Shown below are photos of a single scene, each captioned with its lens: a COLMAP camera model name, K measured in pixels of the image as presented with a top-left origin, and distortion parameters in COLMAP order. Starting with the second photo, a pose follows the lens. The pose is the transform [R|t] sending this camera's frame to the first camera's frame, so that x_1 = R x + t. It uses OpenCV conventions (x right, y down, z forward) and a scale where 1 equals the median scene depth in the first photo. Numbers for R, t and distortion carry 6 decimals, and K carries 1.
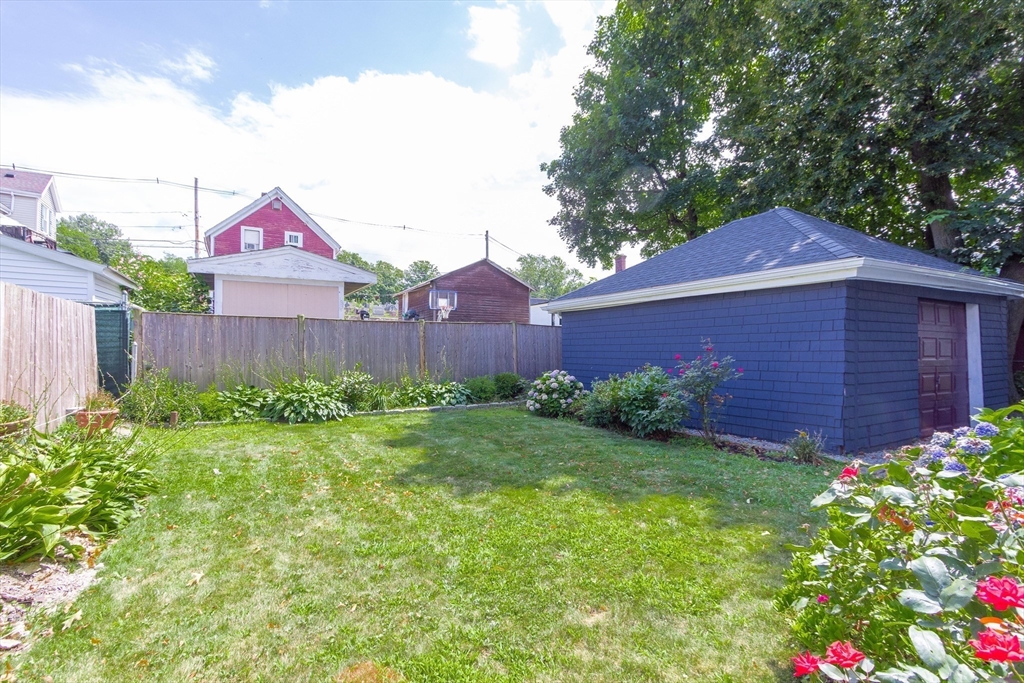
lens RADIAL K [[479.4, 0, 508.5], [0, 479.4, 342.0], [0, 0, 1]] dist [-0.000875, -0.000098]
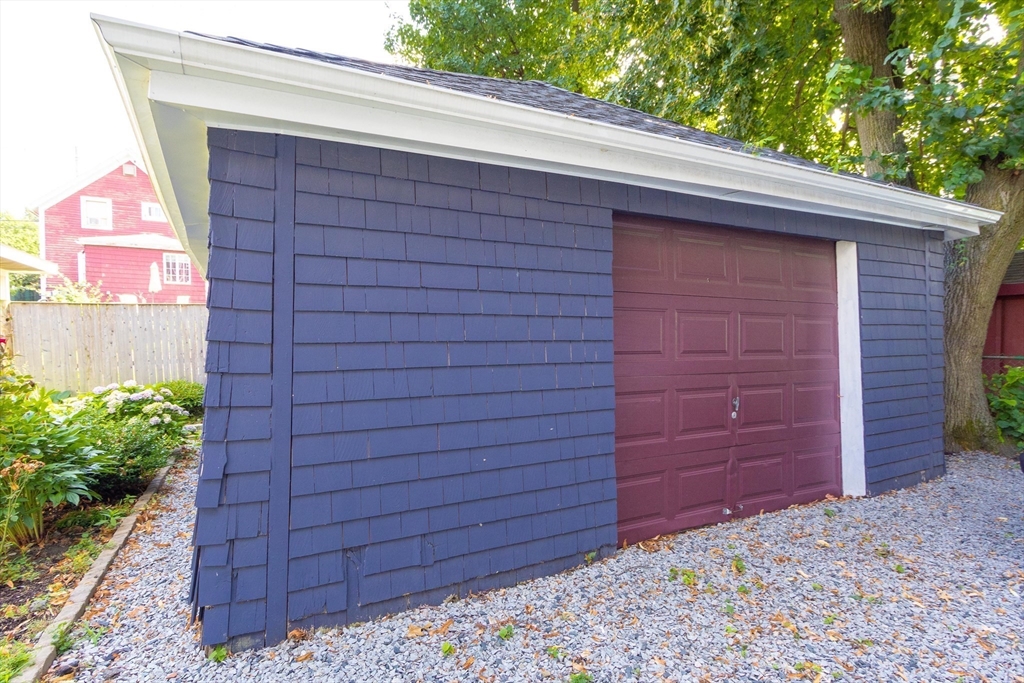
lens RADIAL K [[509.6, 0, 517.9], [0, 509.6, 347.3], [0, 0, 1]] dist [0.001871, 0.000084]
pose [[0.998619, -0.011061, -0.051352, 0.556004], [0.012370, 0.999605, 0.025231, 0.008232], [0.051052, -0.025831, 0.998362, 0.388877]]
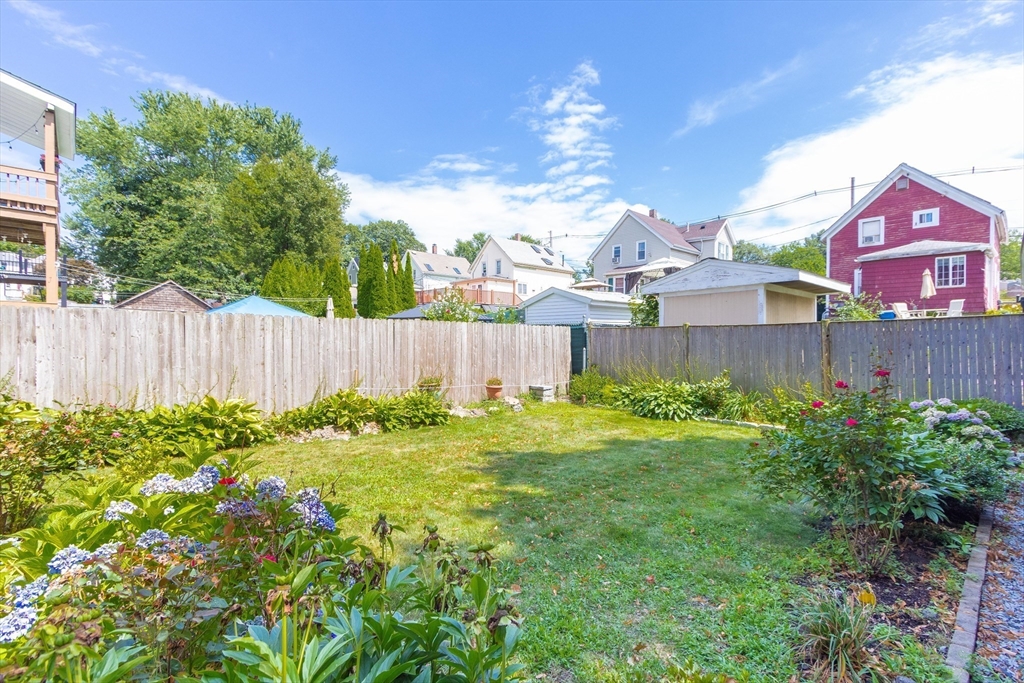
lens RADIAL K [[479.4, 0, 518.3], [0, 479.4, 339.9], [0, 0, 1]] dist [-0.000875, -0.000098]
pose [[0.215678, -0.008582, -0.976427, 0.517672], [0.006992, 0.999949, -0.007245, -0.011578], [0.976440, -0.005265, 0.215727, 0.349123]]
